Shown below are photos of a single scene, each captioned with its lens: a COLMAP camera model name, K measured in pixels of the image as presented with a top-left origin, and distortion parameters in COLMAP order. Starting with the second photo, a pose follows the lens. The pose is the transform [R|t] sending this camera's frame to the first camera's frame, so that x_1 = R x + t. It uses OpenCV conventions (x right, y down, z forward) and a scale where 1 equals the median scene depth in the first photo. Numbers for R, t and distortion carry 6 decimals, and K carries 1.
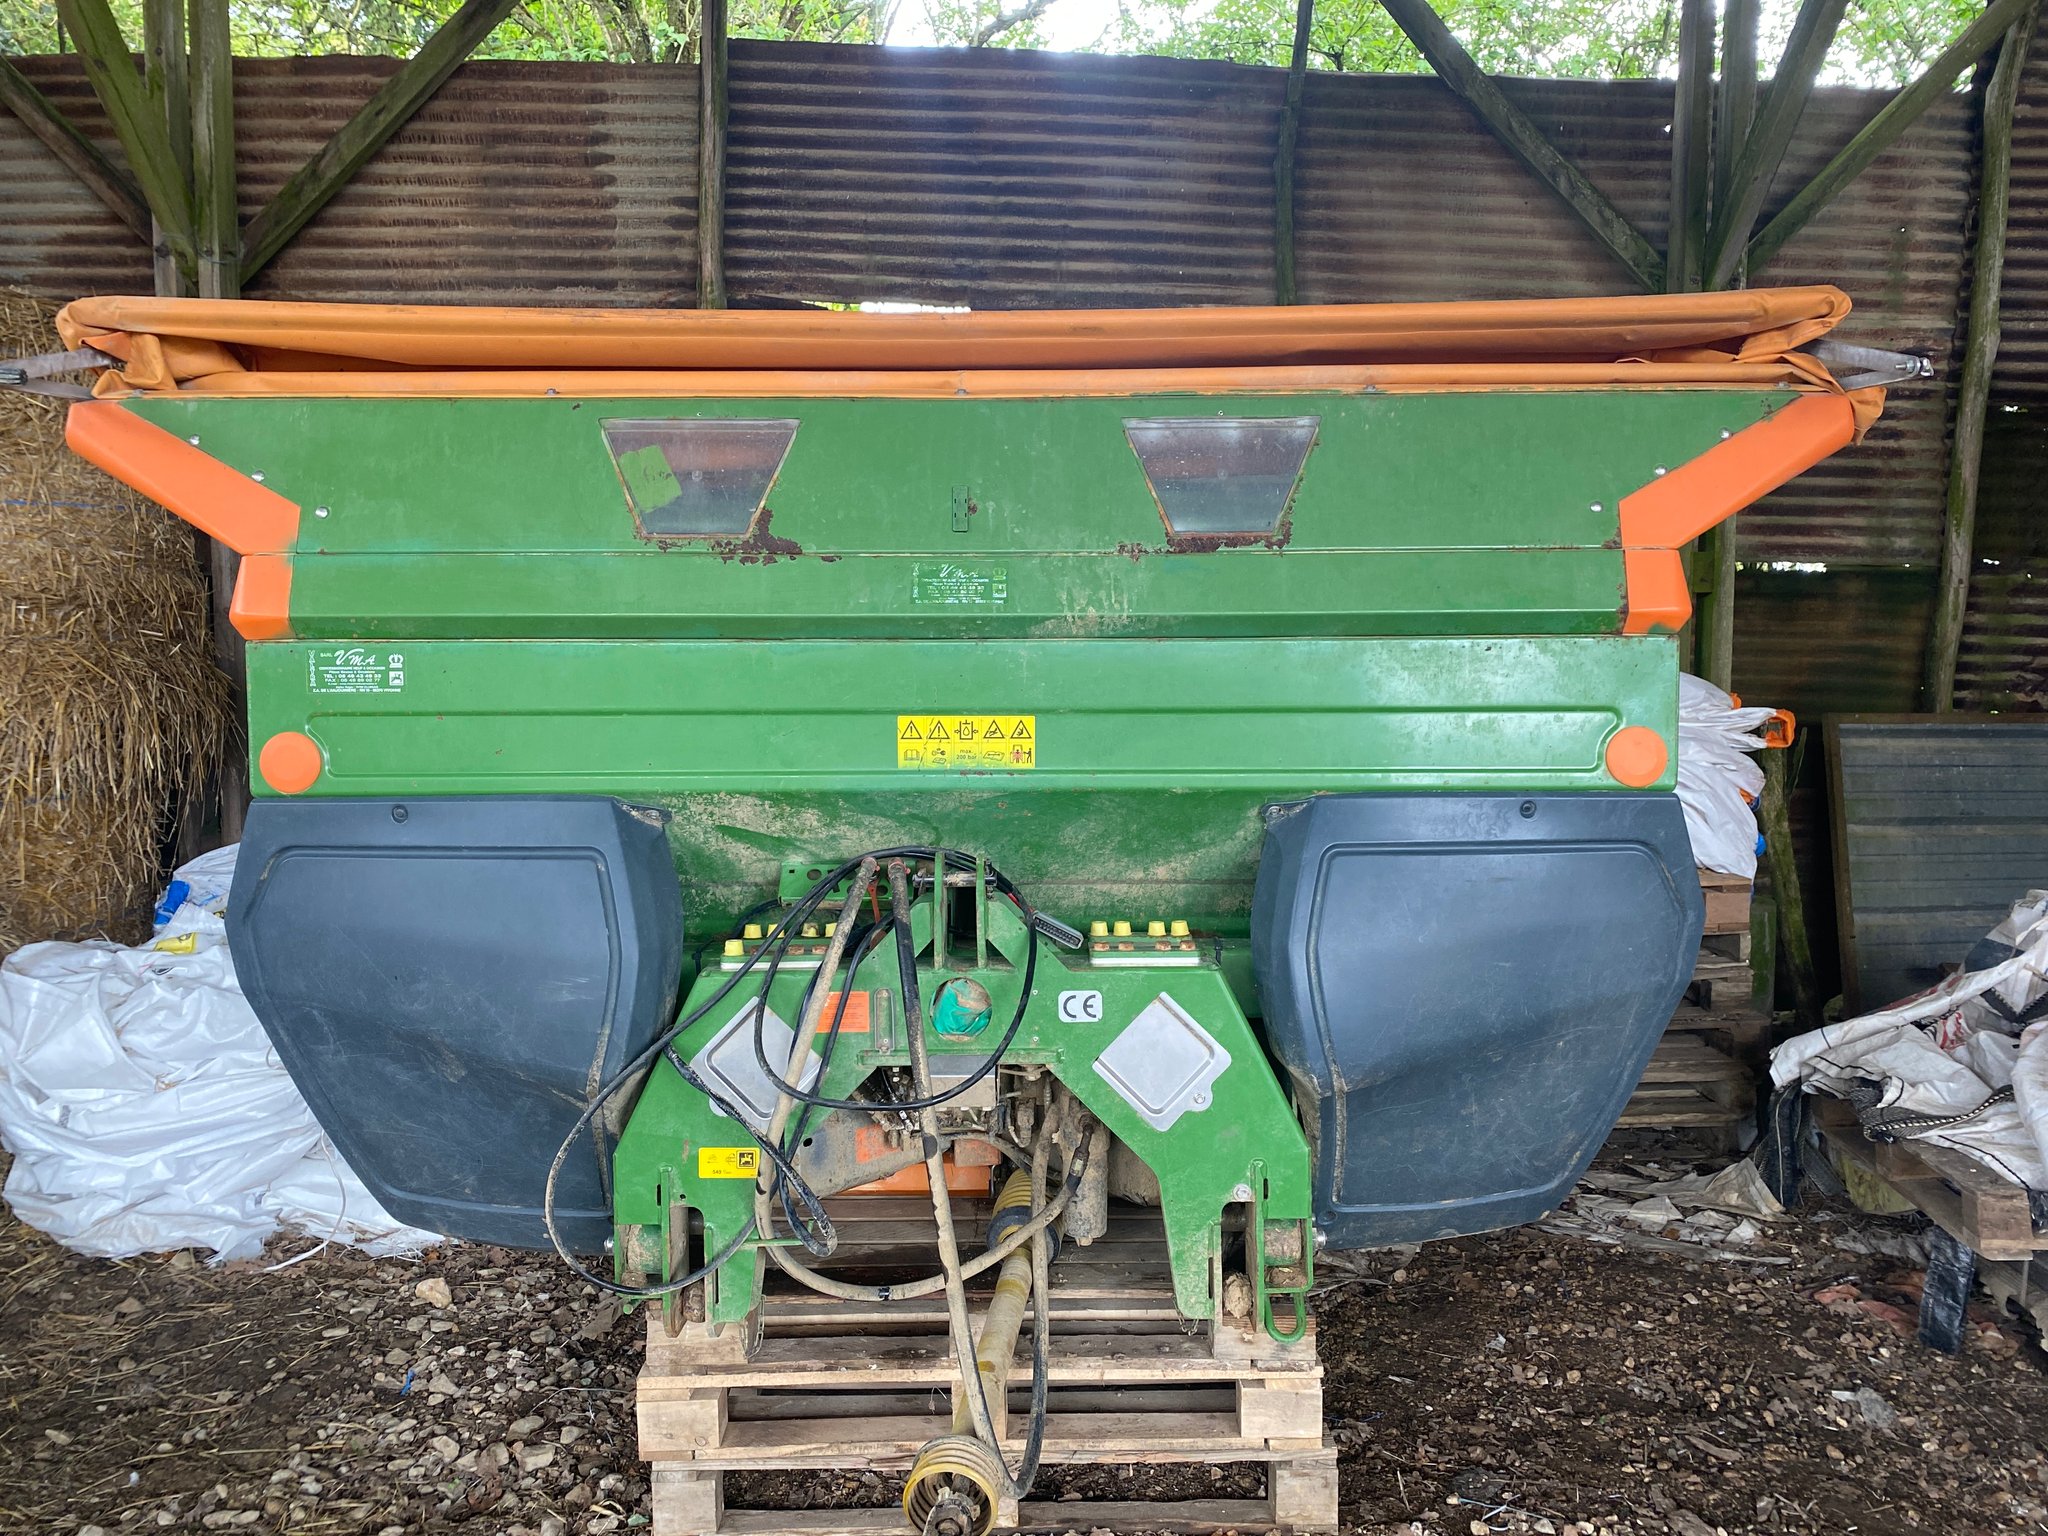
lens RADIAL K [[1535.0, 0, 1031.5], [0, 1535.0, 774.3], [0, 0, 1]] dist [0.036924, -0.018095]
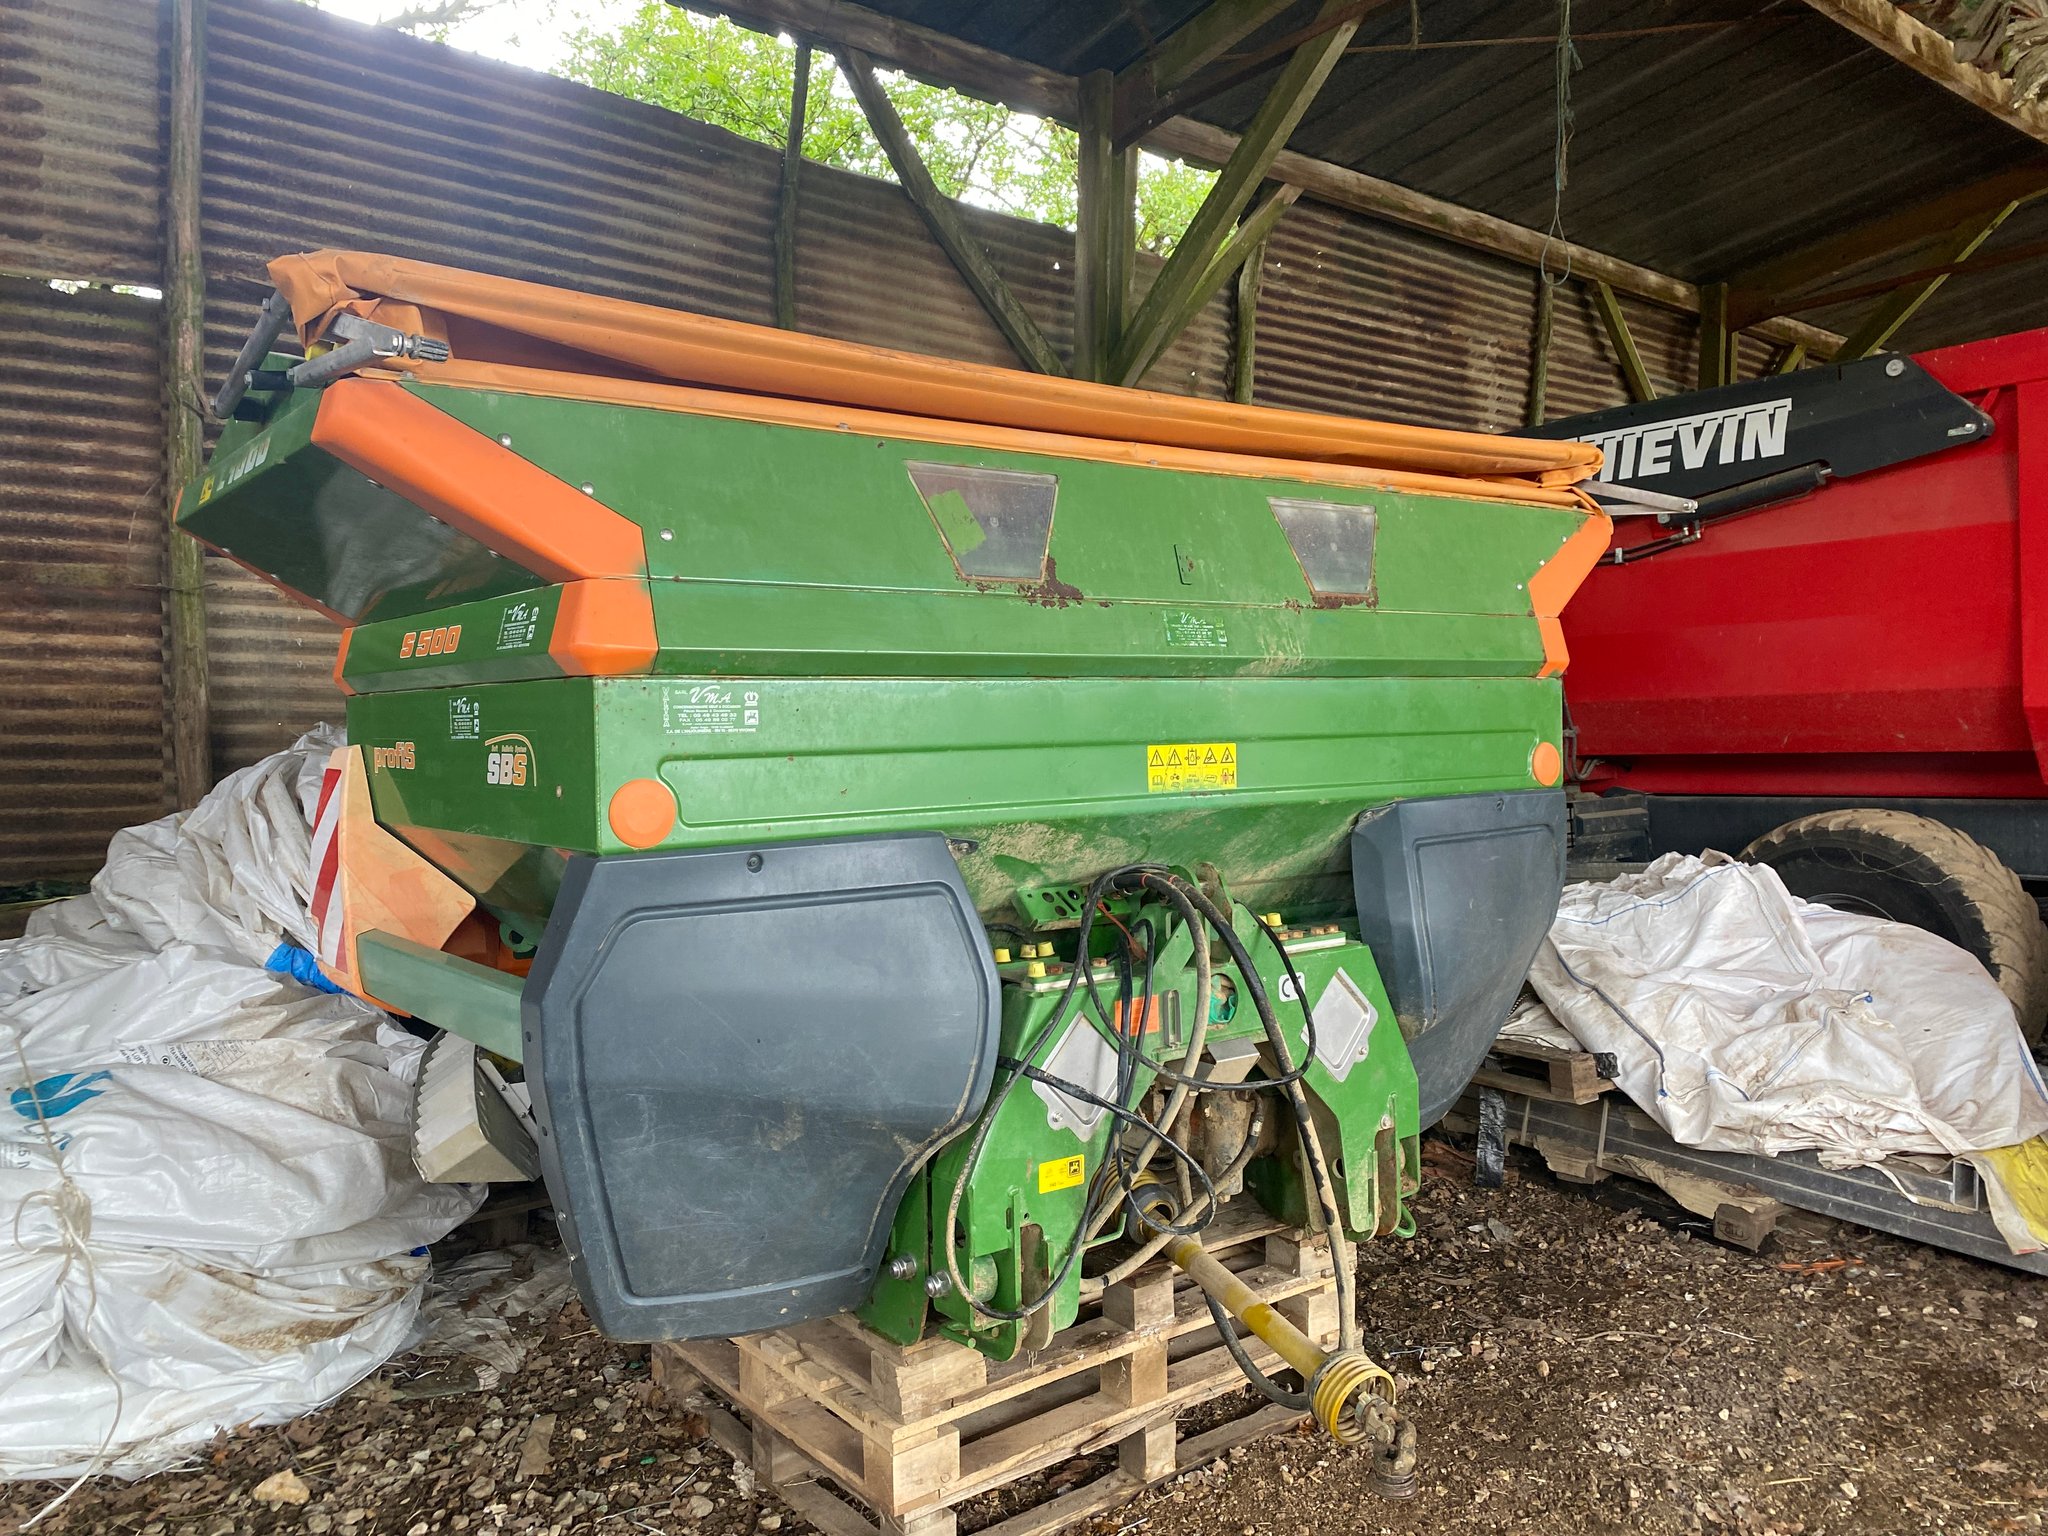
lens RADIAL K [[1535.0, 0, 1033.5], [0, 1535.0, 761.2], [0, 0, 1]] dist [0.036924, -0.018095]
pose [[0.799887, -0.027223, 0.599533, -0.819155], [0.051434, 0.998405, -0.023289, -0.005219], [-0.597943, 0.049465, 0.800011, 0.155229]]
